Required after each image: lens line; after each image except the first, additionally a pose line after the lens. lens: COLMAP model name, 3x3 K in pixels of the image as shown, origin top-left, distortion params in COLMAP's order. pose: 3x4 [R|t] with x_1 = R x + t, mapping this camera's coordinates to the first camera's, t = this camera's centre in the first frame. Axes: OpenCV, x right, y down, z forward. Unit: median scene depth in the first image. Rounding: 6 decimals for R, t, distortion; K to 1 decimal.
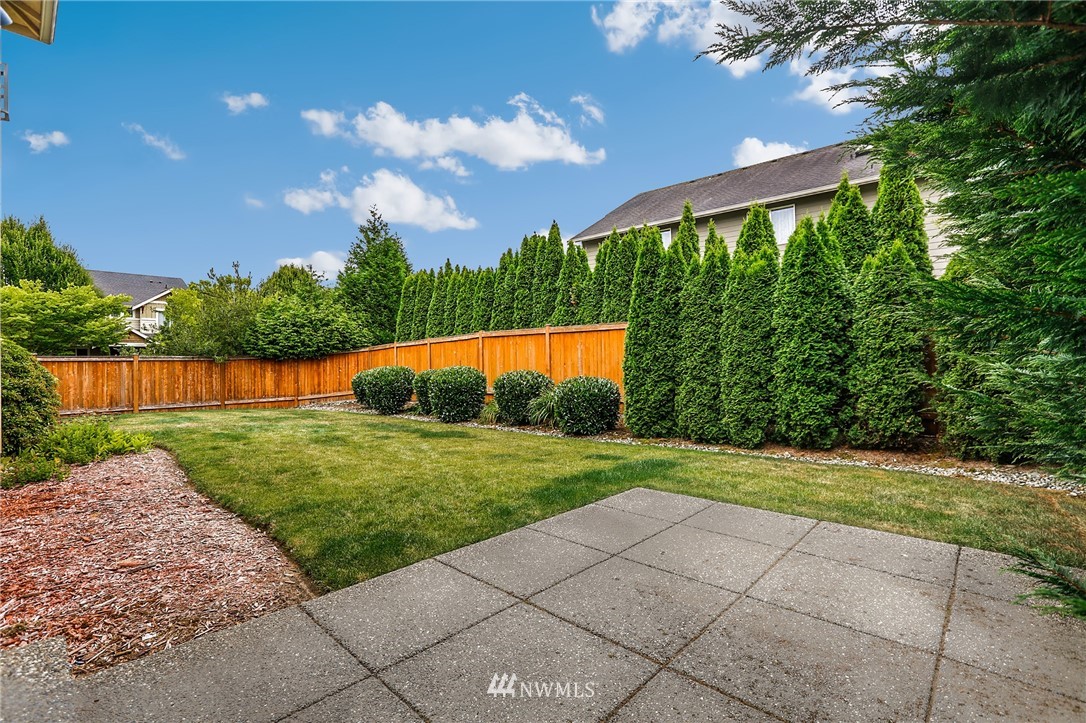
lens RADIAL K [[493.9, 0, 532.1], [0, 493.9, 362.6], [0, 0, 1]] dist [-0.003059, 0.001639]
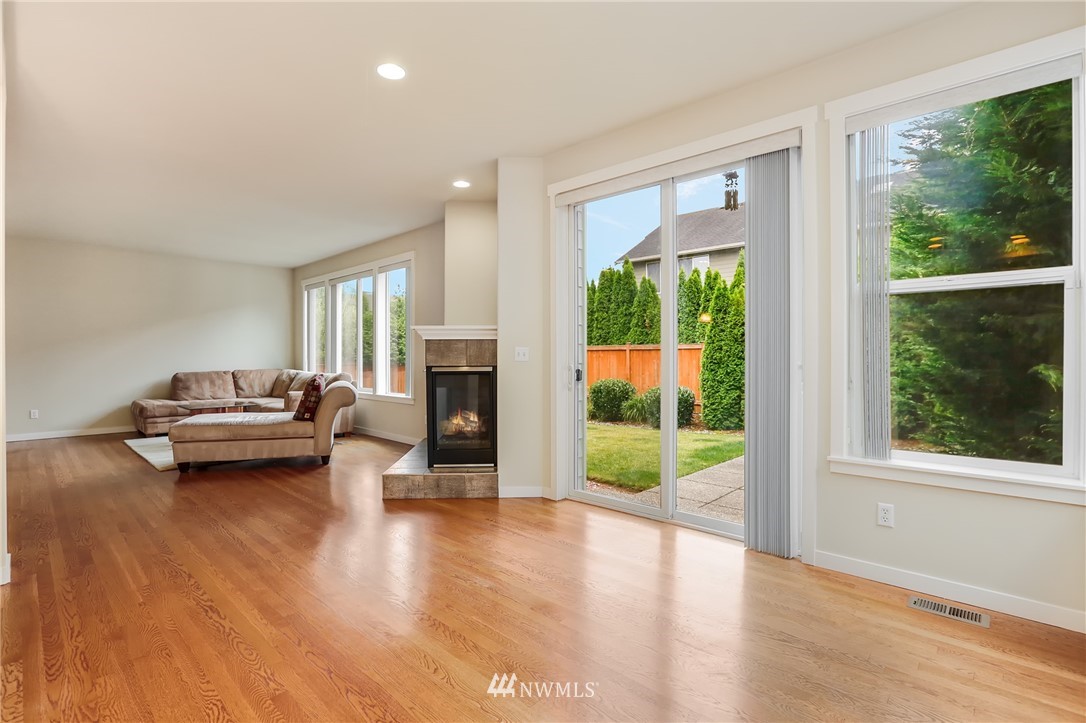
lens RADIAL K [[493.9, 0, 537.4], [0, 493.9, 371.8], [0, 0, 1]] dist [-0.003059, 0.001639]
pose [[0.999975, 0.007090, 0.000423, -0.205384], [-0.007097, 0.999766, 0.020434, -0.026895], [-0.000278, -0.020437, 0.999791, -0.283661]]
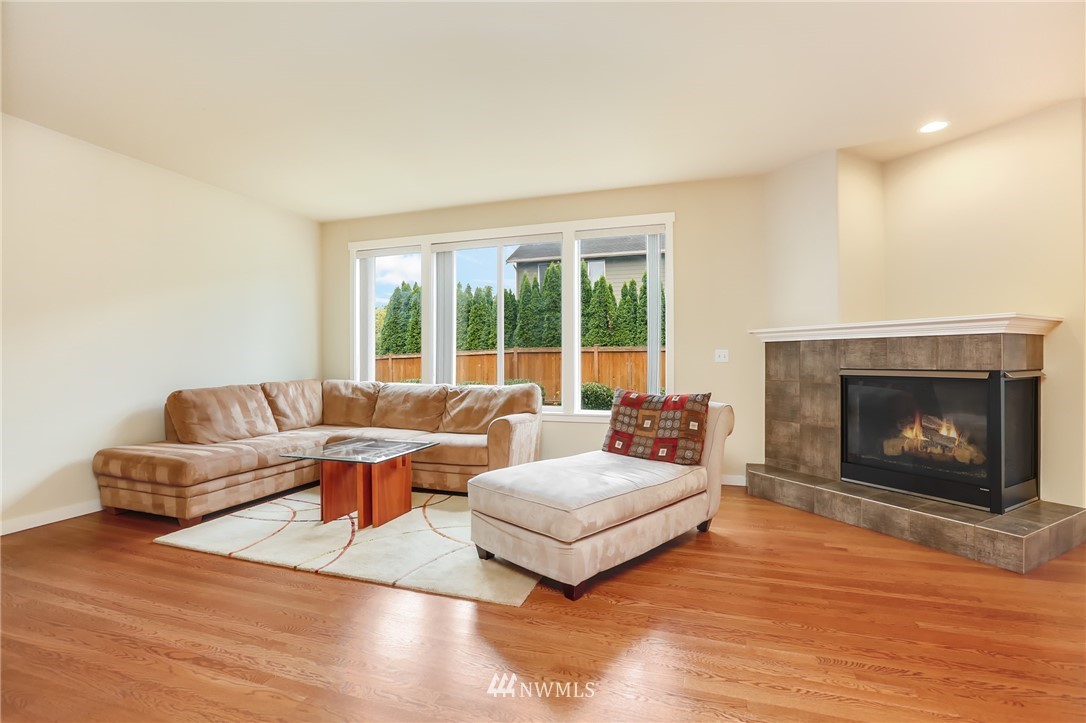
lens RADIAL K [[493.9, 0, 548.4], [0, 493.9, 366.6], [0, 0, 1]] dist [-0.003059, 0.001639]
pose [[0.903640, -0.001498, 0.428290, -0.600010], [0.000593, 0.999997, 0.002247, -0.026045], [-0.428292, -0.001777, 0.903639, -0.050182]]
